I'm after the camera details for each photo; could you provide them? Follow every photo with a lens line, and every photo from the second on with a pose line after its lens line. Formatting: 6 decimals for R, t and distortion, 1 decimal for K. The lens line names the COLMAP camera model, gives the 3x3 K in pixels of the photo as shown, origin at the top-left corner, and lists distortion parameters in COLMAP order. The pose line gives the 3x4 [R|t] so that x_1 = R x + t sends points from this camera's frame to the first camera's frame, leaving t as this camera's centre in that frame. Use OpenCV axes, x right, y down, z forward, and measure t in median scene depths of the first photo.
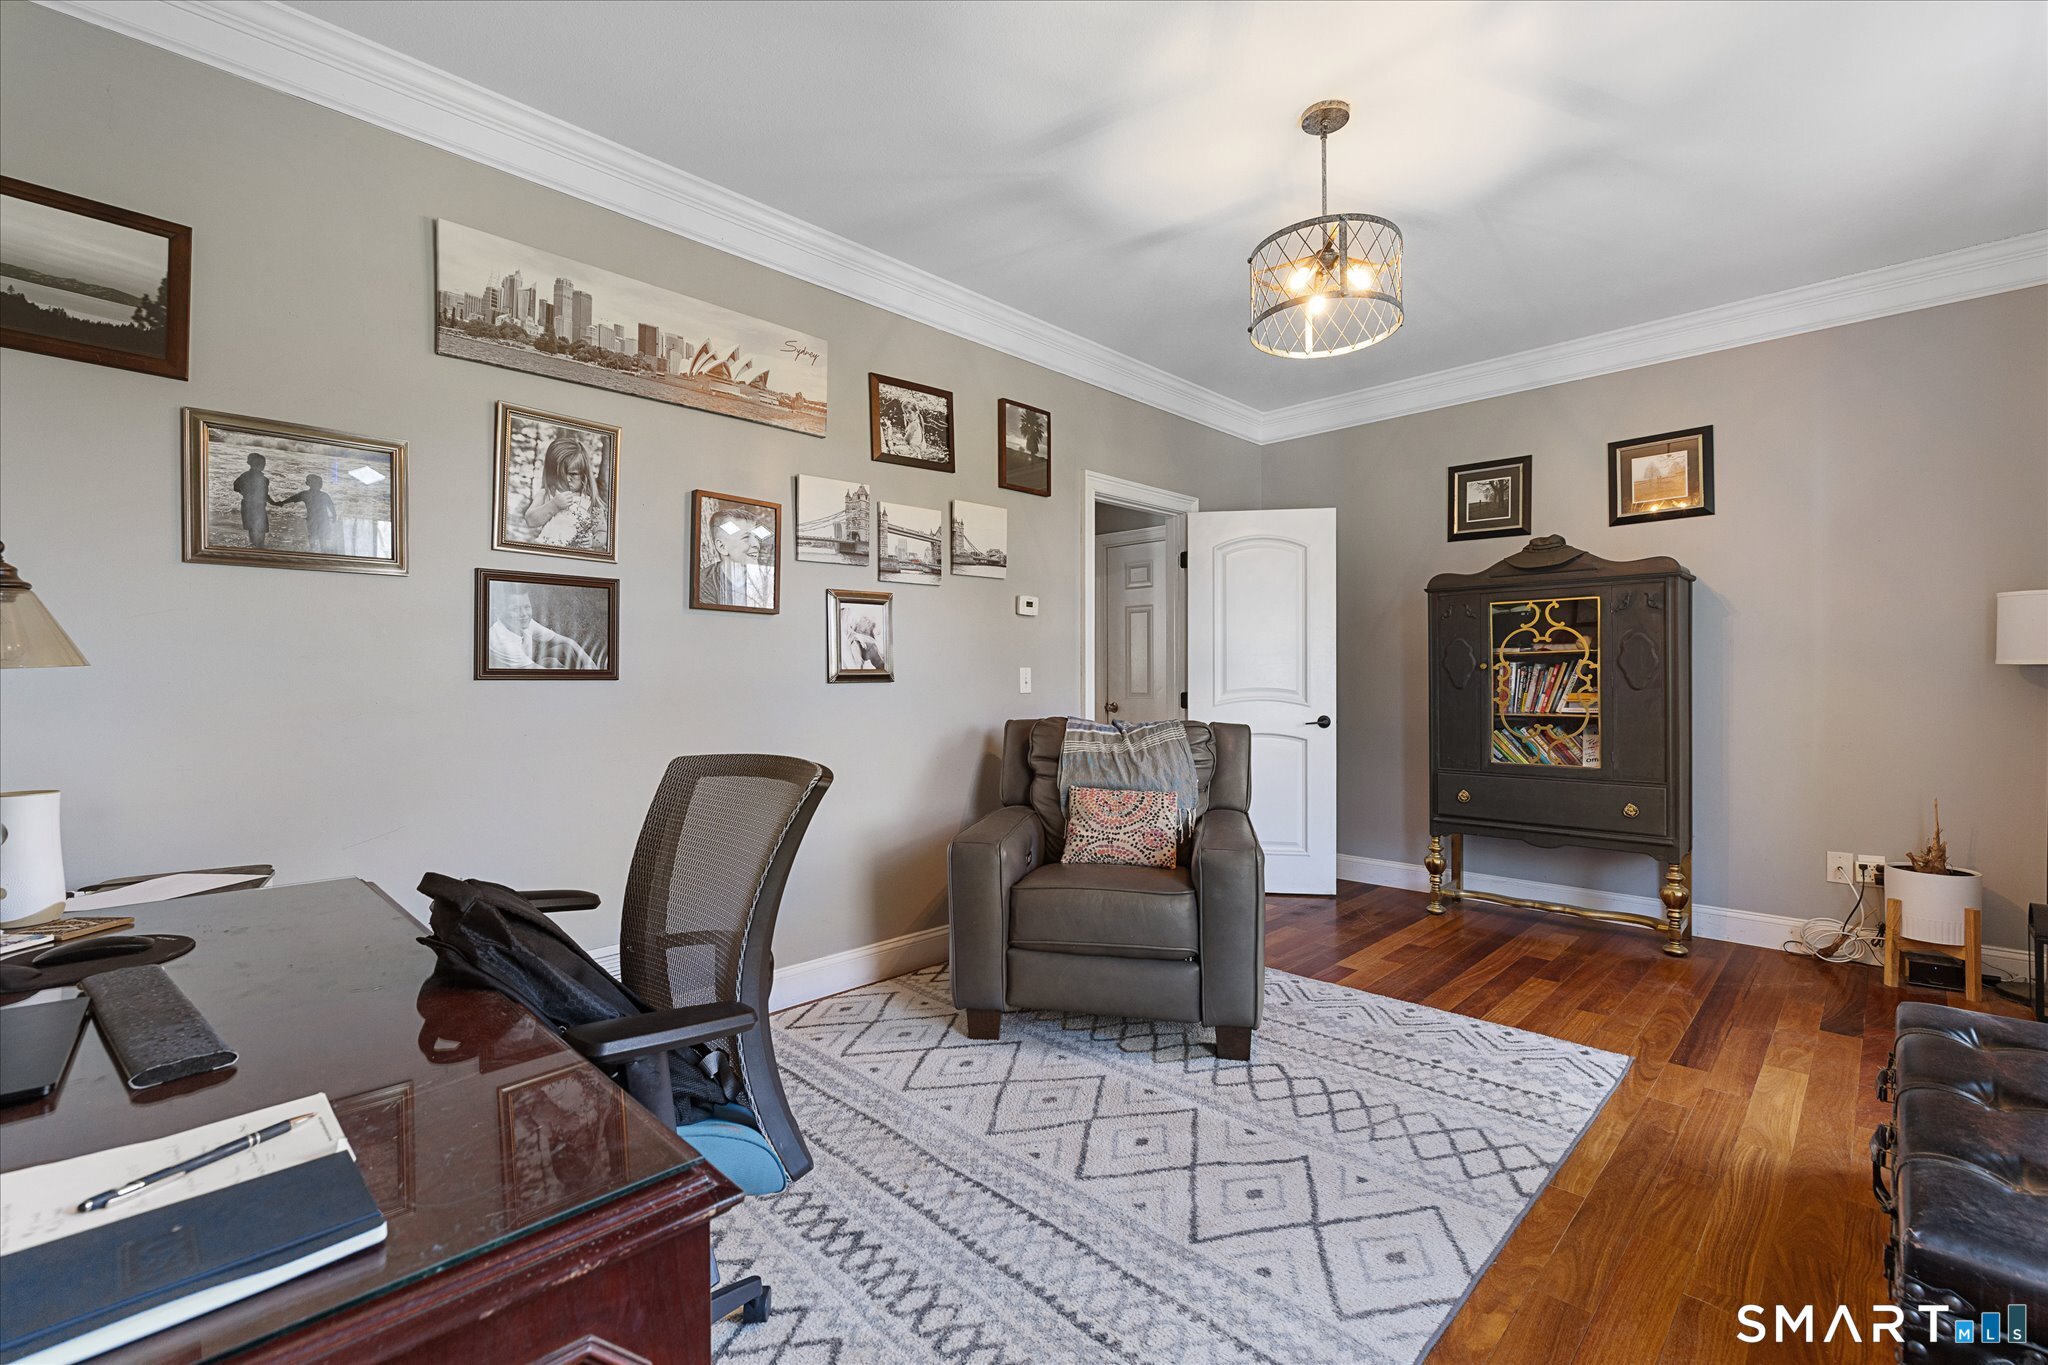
lens RADIAL K [[890.2, 0, 1021.2], [0, 890.2, 685.7], [0, 0, 1]] dist [-0.000290, 0.001302]
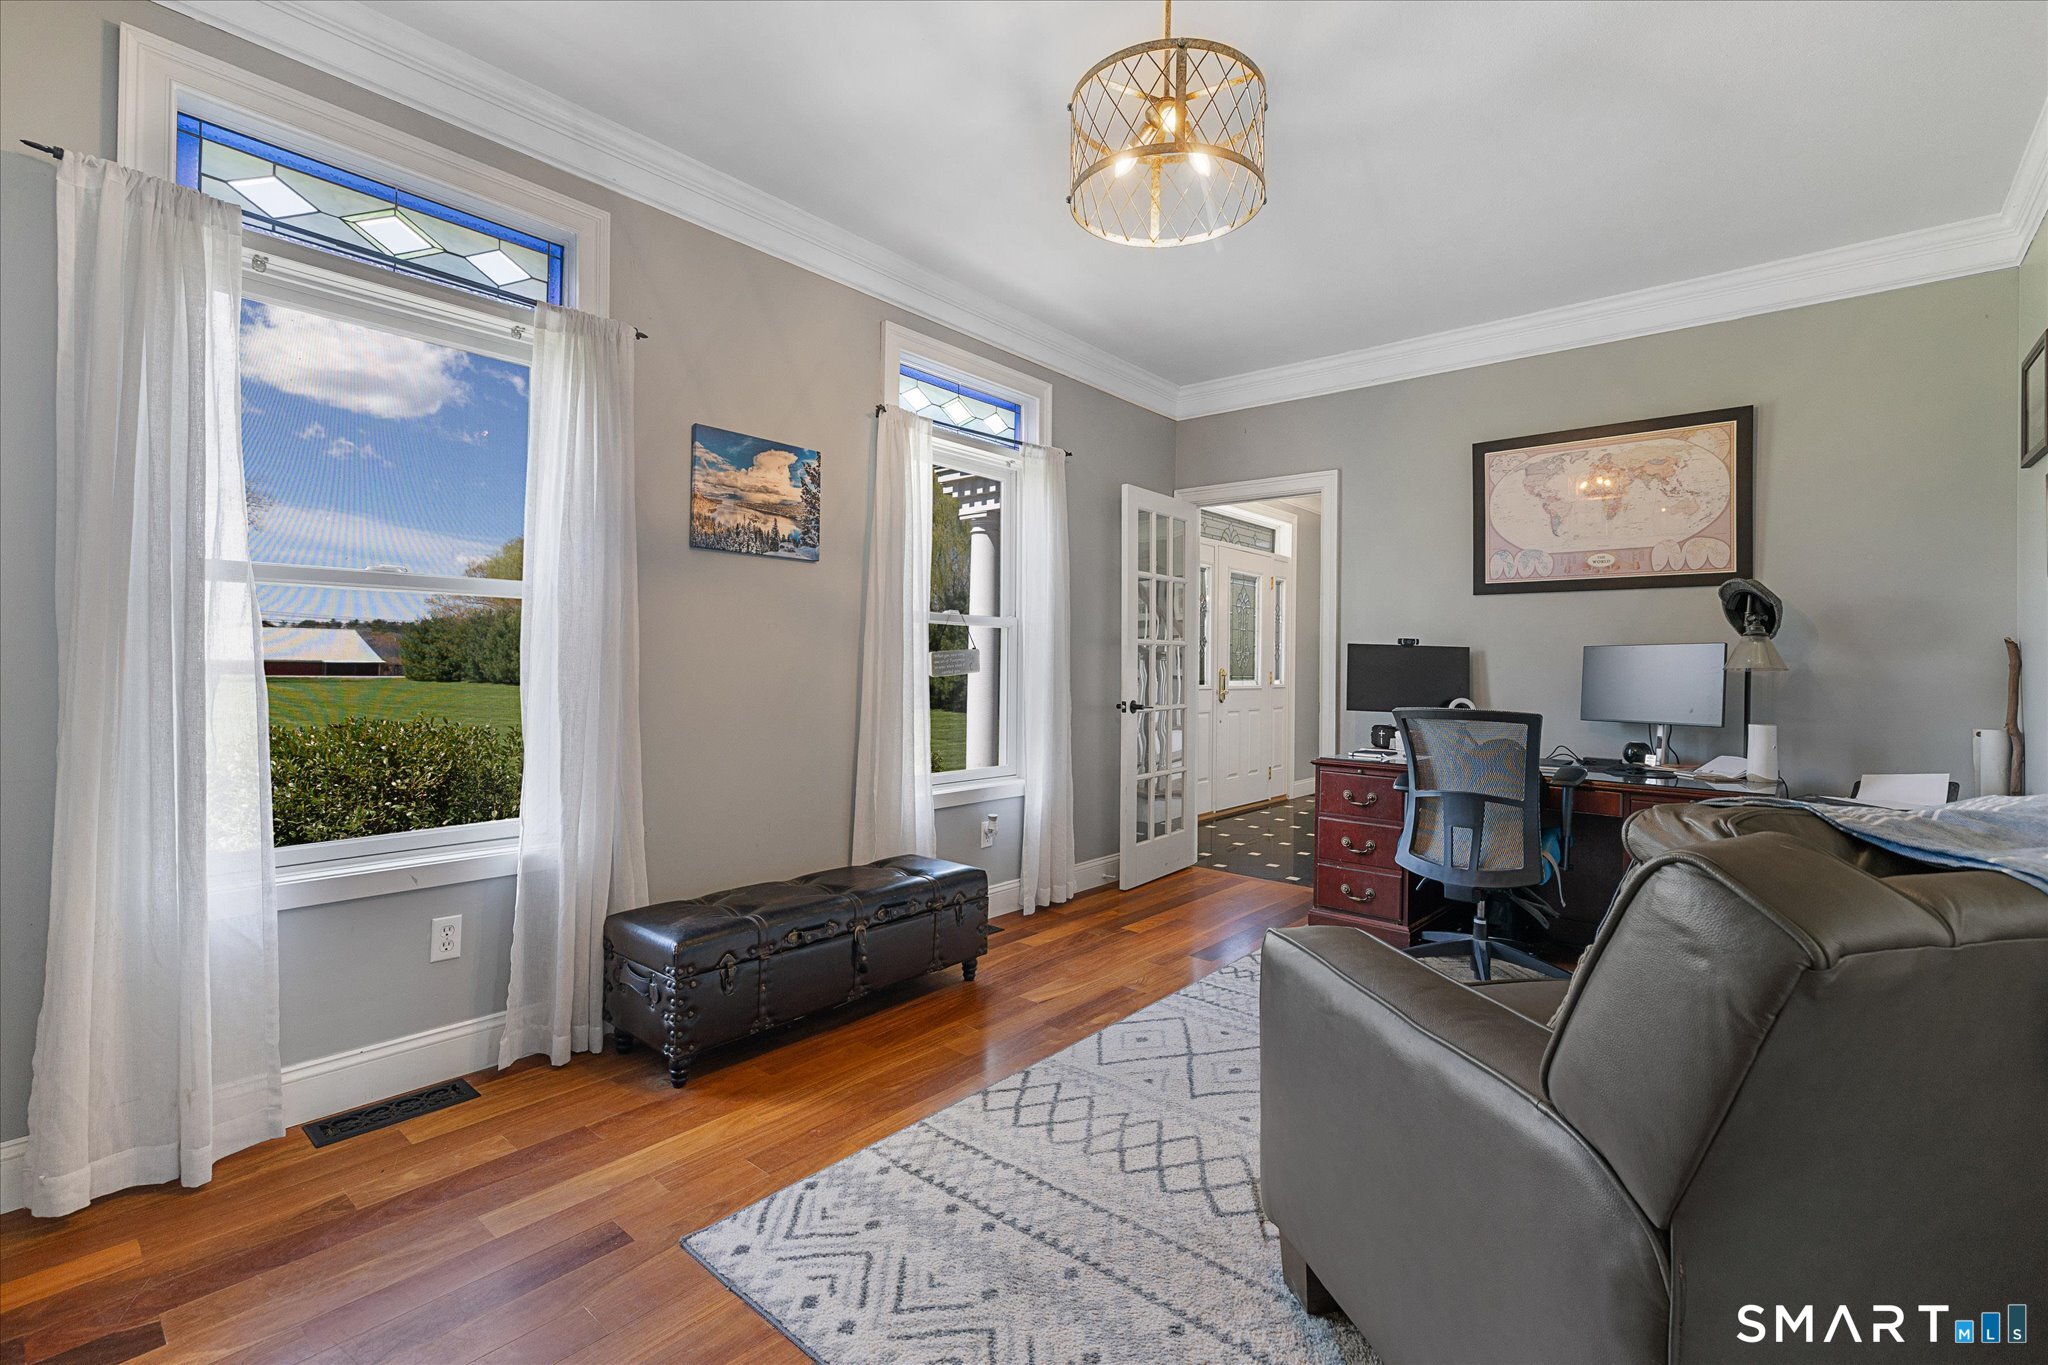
lens RADIAL K [[903.4, 0, 1031.3], [0, 903.4, 659.9], [0, 0, 1]] dist [-0.002268, -0.000151]
pose [[-0.996332, -0.010898, -0.084878, 0.552178], [-0.010201, 0.999911, -0.008631, -0.000165], [0.084964, -0.007734, -0.996354, 1.871772]]
